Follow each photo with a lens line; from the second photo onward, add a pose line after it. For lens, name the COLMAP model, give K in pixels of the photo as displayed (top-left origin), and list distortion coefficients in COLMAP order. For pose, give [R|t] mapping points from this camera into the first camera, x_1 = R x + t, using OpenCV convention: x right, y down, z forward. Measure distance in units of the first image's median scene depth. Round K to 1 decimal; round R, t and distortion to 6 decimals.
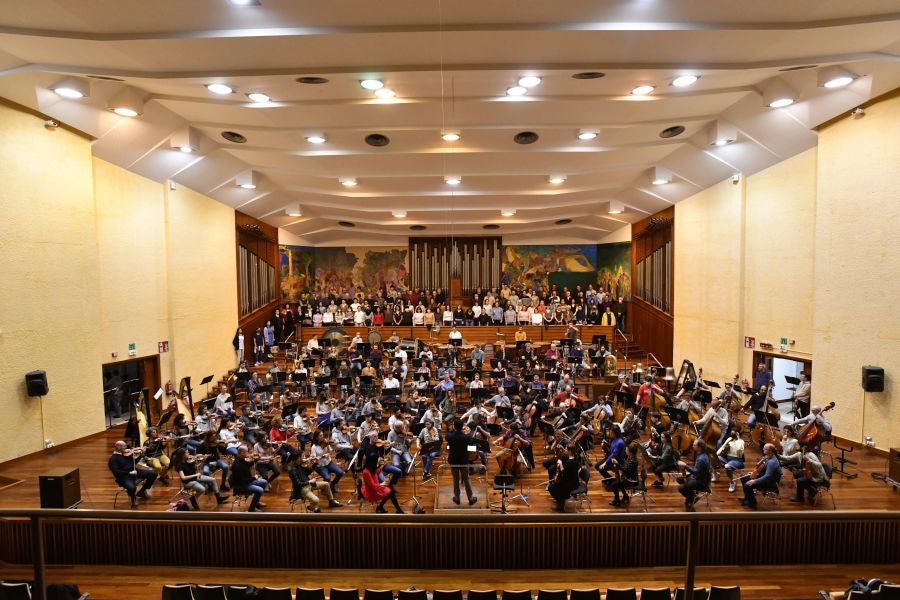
lens RADIAL K [[458.4, 0, 450.6], [0, 458.4, 291.0], [0, 0, 1]] dist [-0.030043, 0.006579]
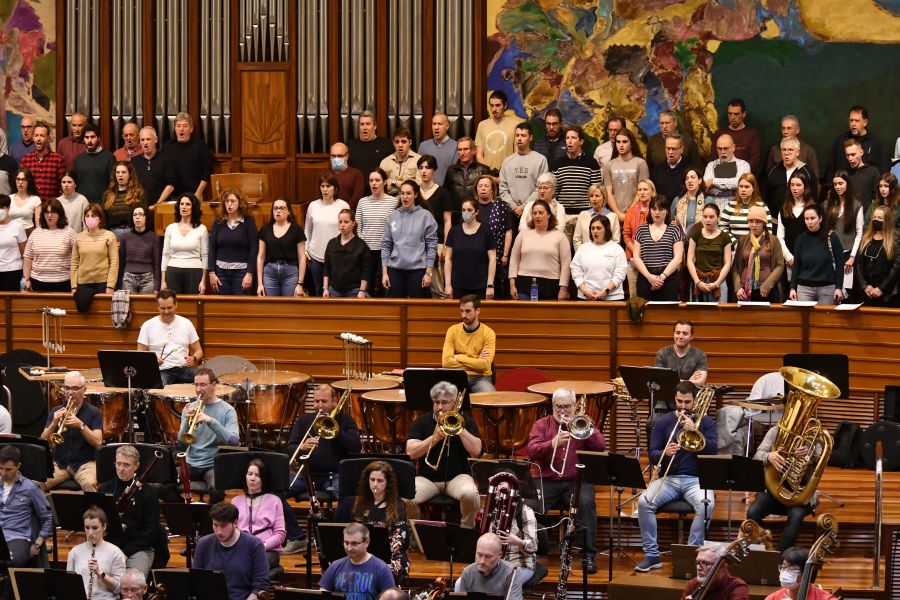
lens RADIAL K [[2346.2, 0, 445.8], [0, 2346.2, 296.9], [0, 0, 1]] dist [-0.425825, 0.000000]
pose [[0.987562, 0.023037, -0.155531, 0.280330], [-0.011706, 0.997235, 0.073379, -0.002538], [0.156792, -0.070646, 0.985102, -0.033422]]
